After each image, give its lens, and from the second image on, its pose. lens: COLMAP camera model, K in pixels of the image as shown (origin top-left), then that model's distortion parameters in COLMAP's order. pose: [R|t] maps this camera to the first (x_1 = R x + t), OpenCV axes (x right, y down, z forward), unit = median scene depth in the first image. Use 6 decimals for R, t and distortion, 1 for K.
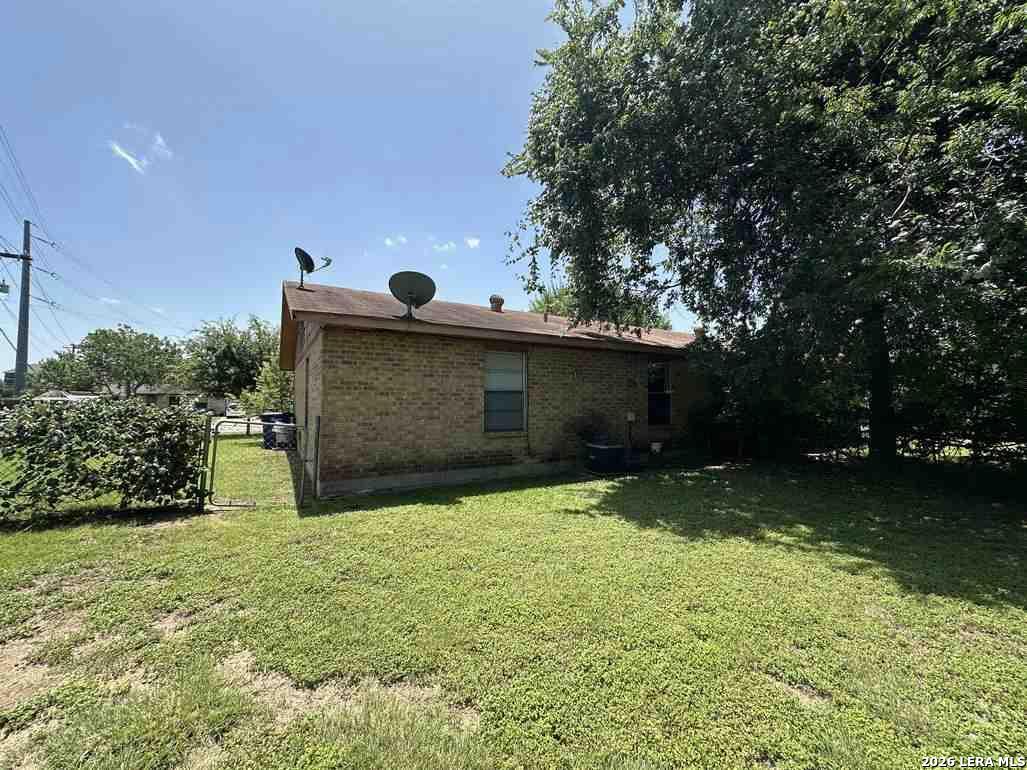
lens RADIAL K [[401.8, 0, 513.5], [0, 401.8, 385.0], [0, 0, 1]] dist [-0.010844, -0.000123]
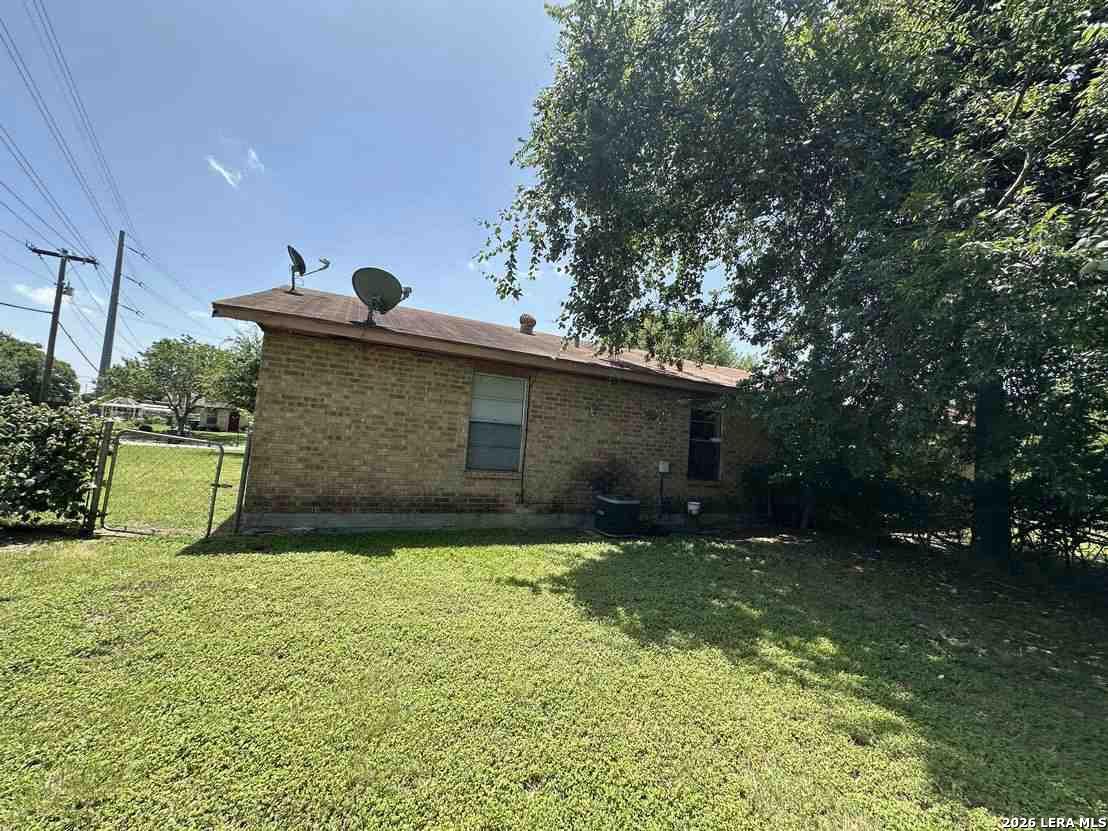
lens RADIAL K [[435.5, 0, 554.0], [0, 435.5, 415.5], [0, 0, 1]] dist [-0.006160, -0.000098]
pose [[0.993312, 0.069352, -0.092316, 0.193648], [-0.071282, 0.997298, -0.017774, 0.008371], [0.090834, 0.024235, 0.995571, 0.131283]]
